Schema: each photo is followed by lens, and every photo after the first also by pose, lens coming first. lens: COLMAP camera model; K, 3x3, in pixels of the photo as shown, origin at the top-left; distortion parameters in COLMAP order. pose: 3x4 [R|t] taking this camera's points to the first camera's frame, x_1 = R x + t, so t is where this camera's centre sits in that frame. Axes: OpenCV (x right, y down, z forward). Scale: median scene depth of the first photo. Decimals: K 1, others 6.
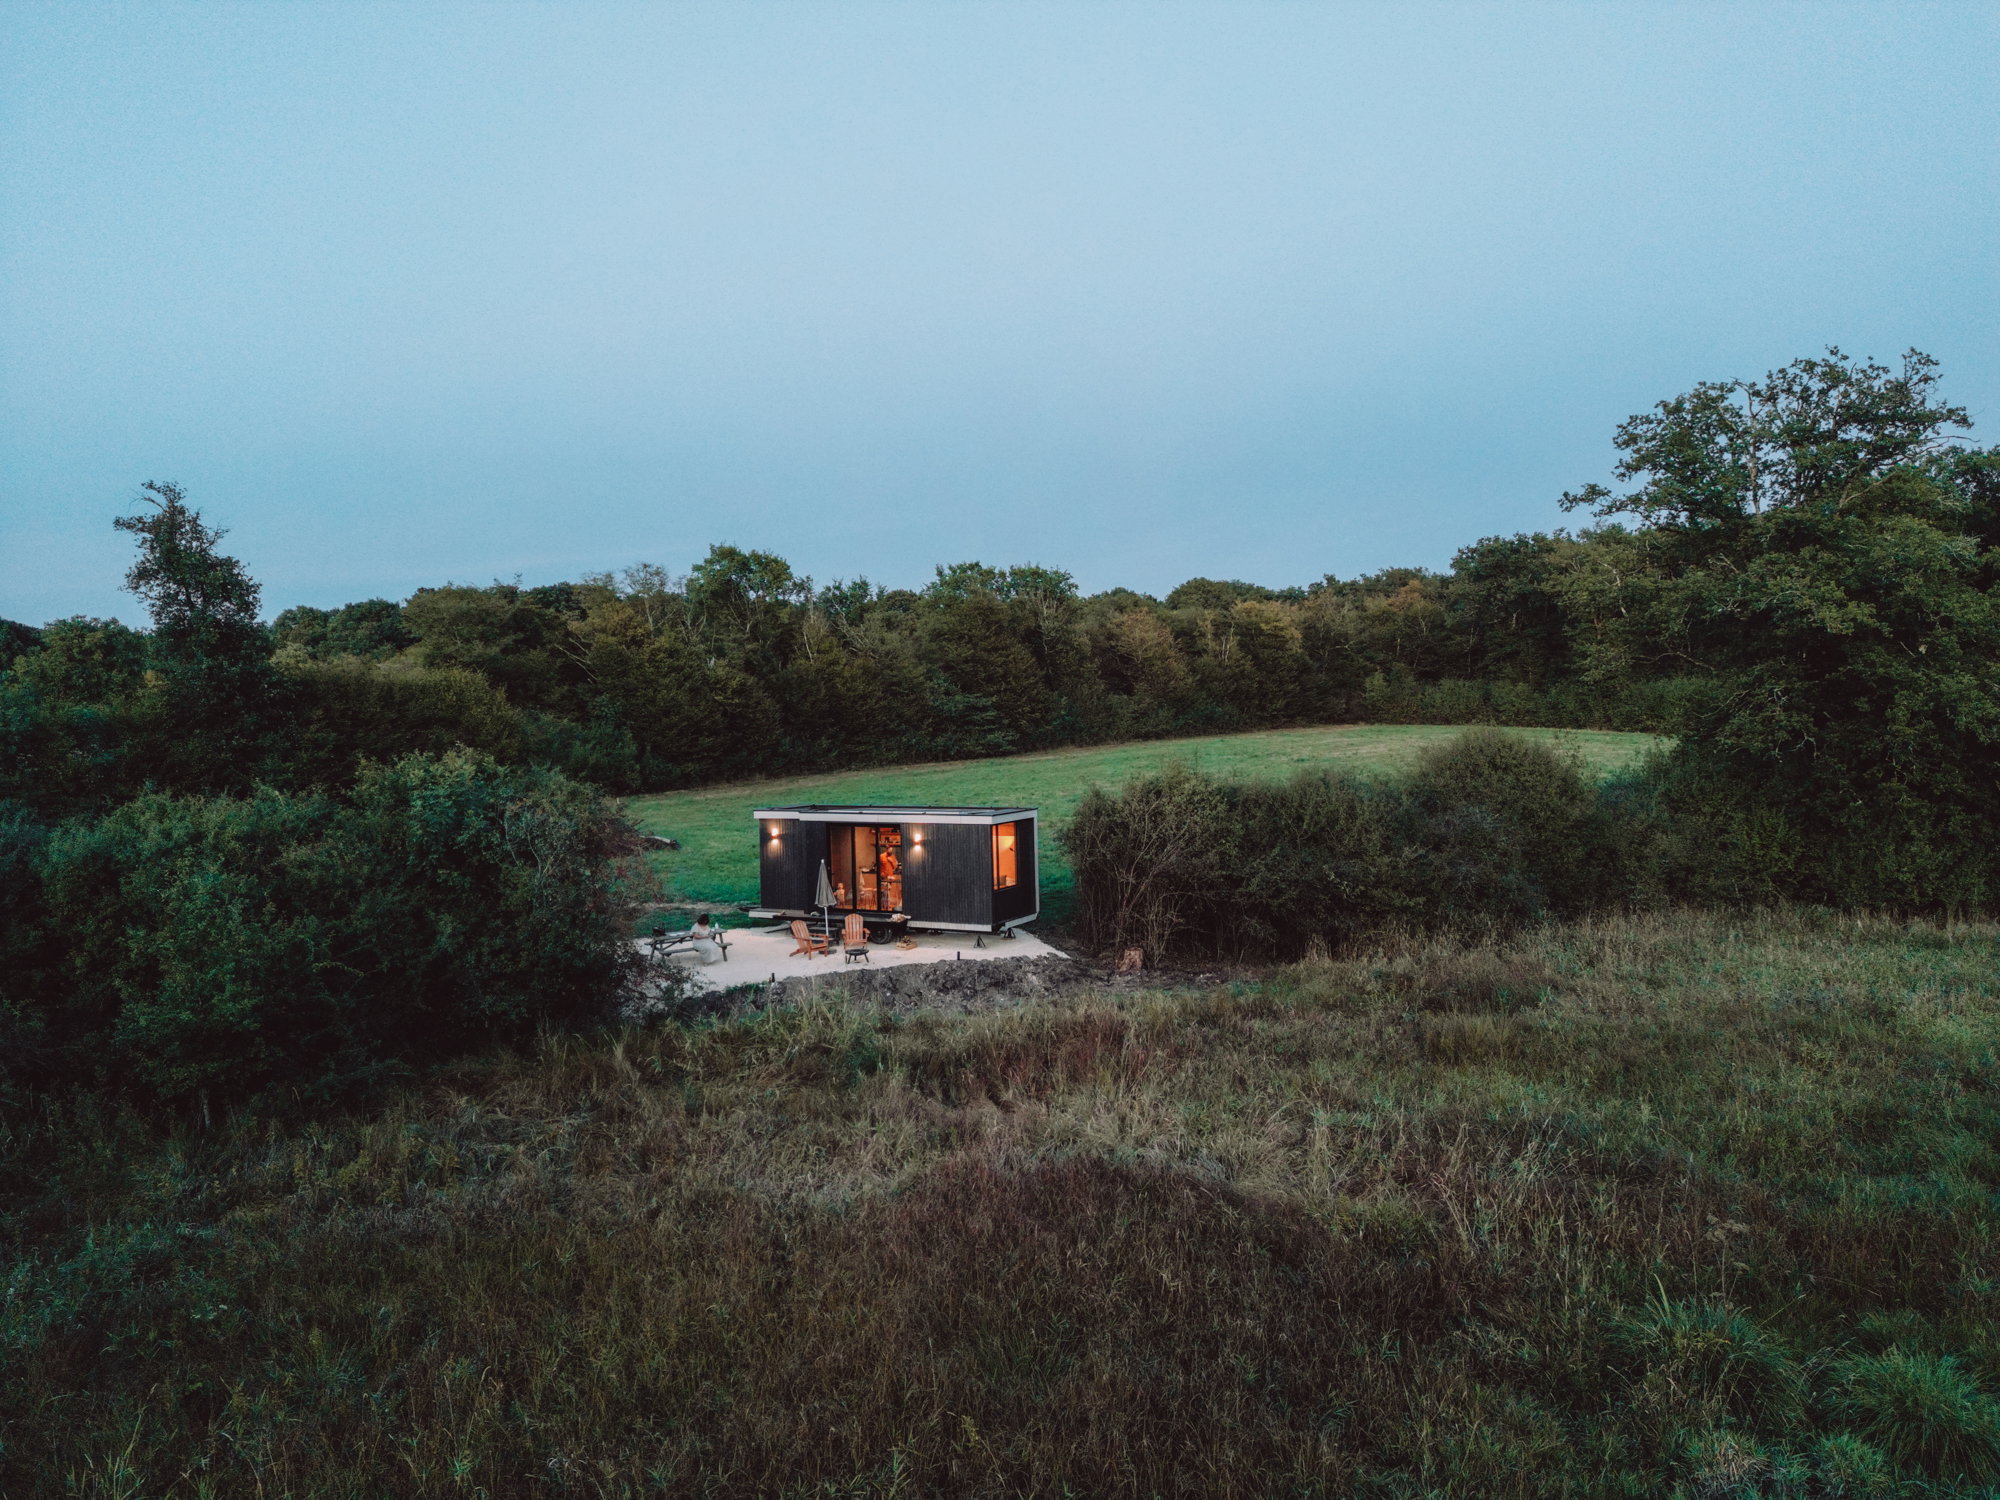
lens RADIAL K [[1338.1, 0, 1000.0], [0, 1338.1, 750.0], [0, 0, 1]] dist [0.089337, -0.107098]
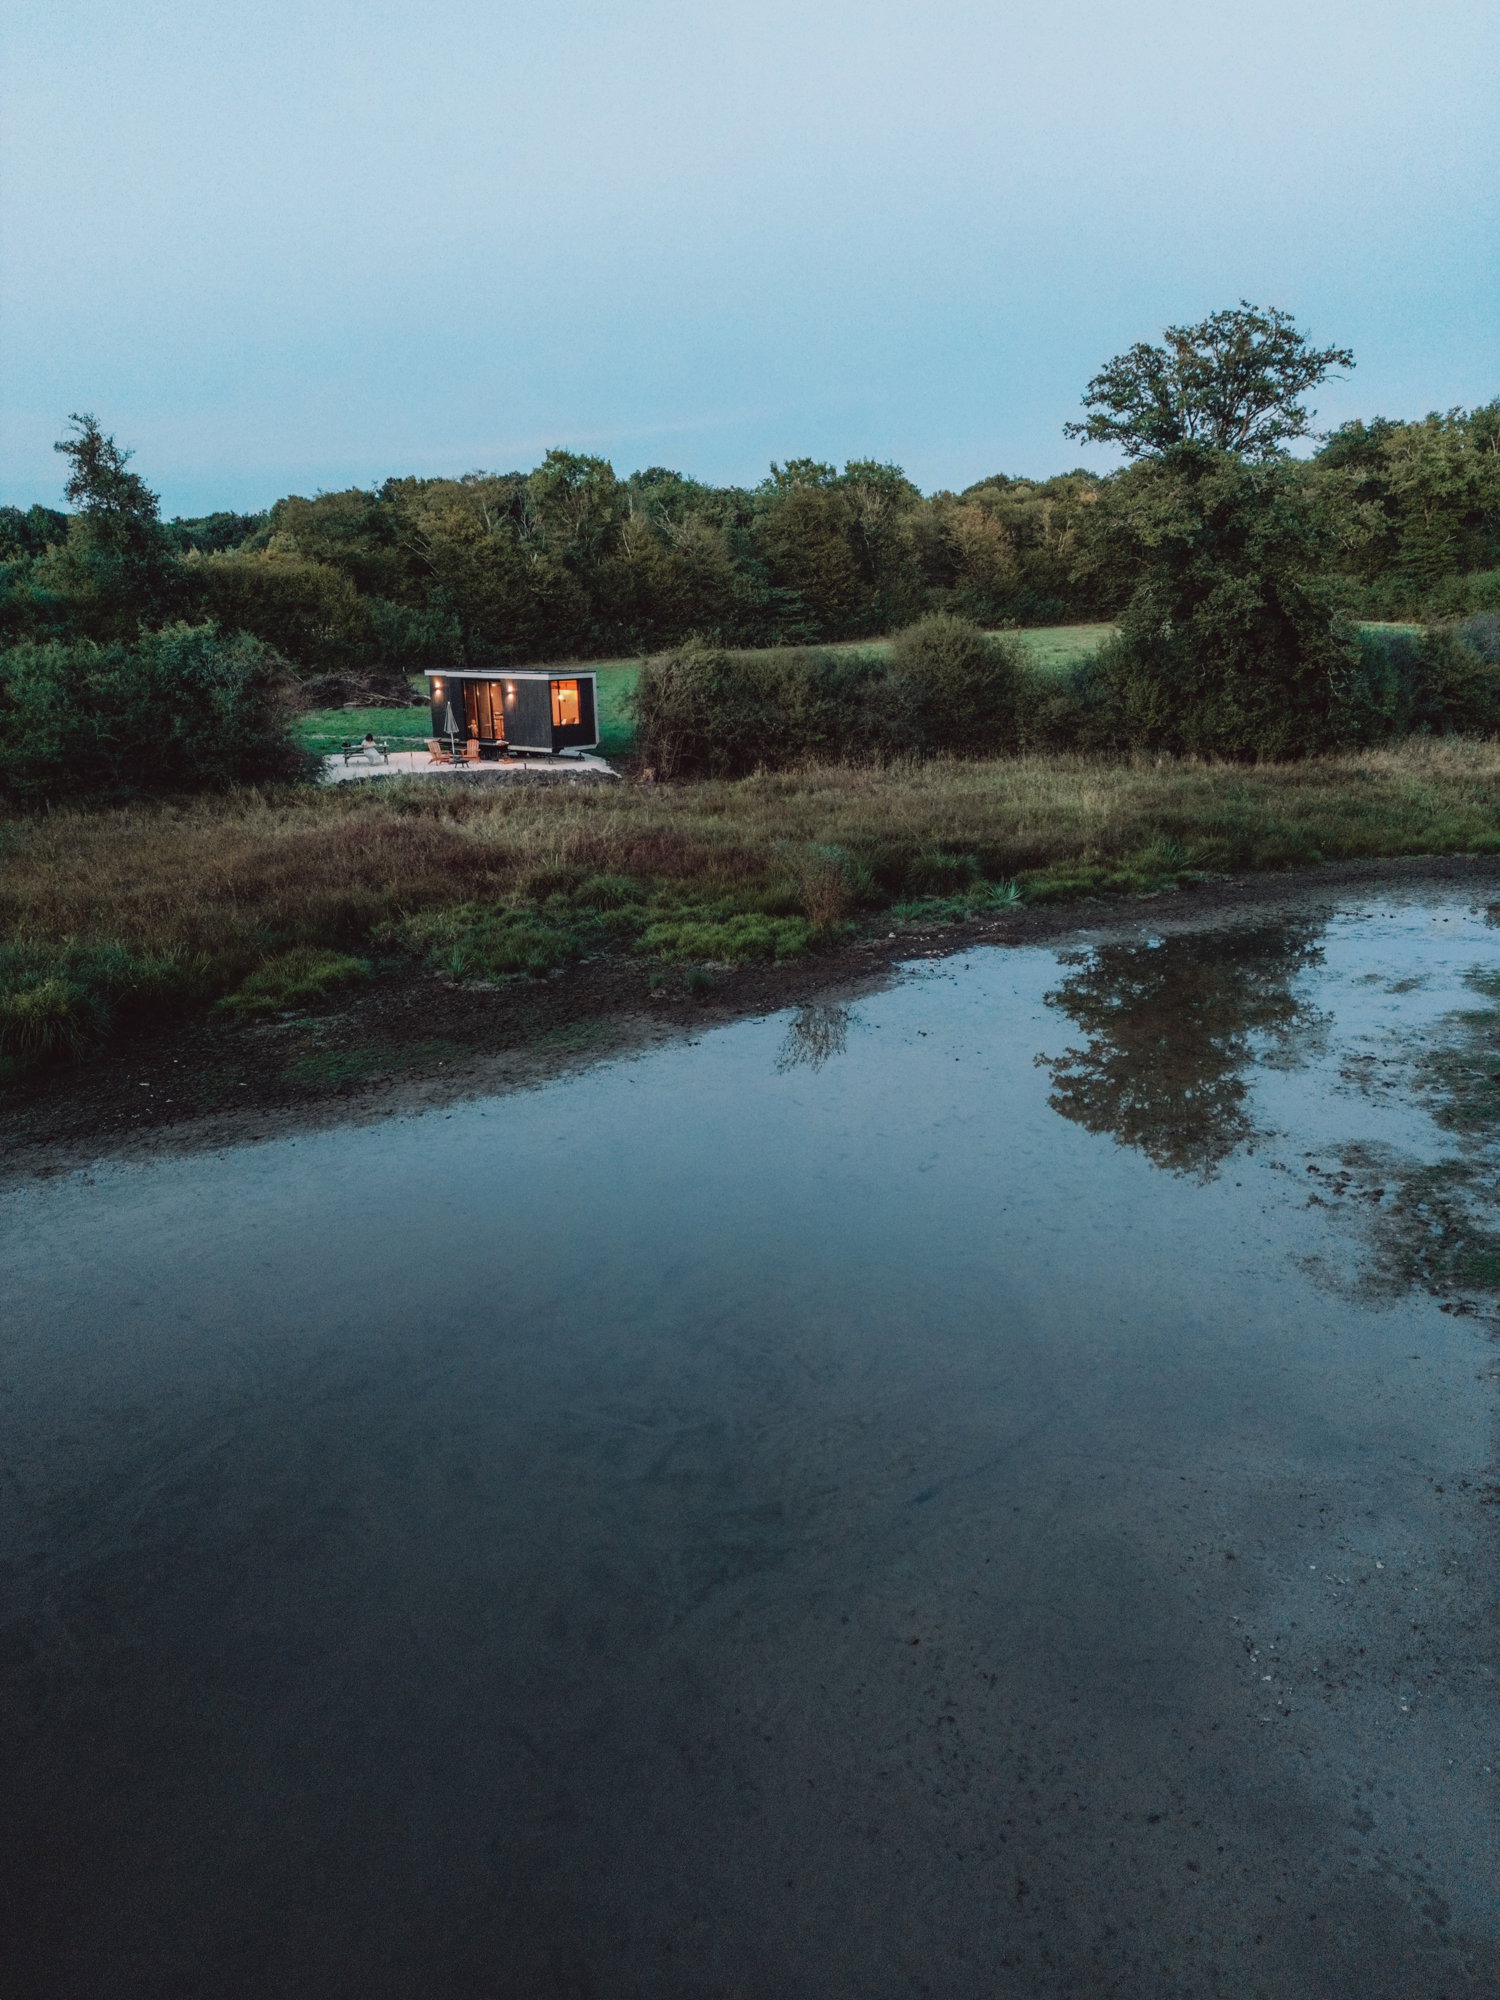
lens RADIAL K [[1338.1, 0, 743.3], [0, 1338.1, 962.1], [0, 0, 1]] dist [0.089337, -0.107098]
pose [[0.983924, 0.052952, -0.170557, 0.204393], [-0.012447, 0.973041, 0.230295, 0.005451], [0.178153, -0.224470, 0.958058, -0.204173]]
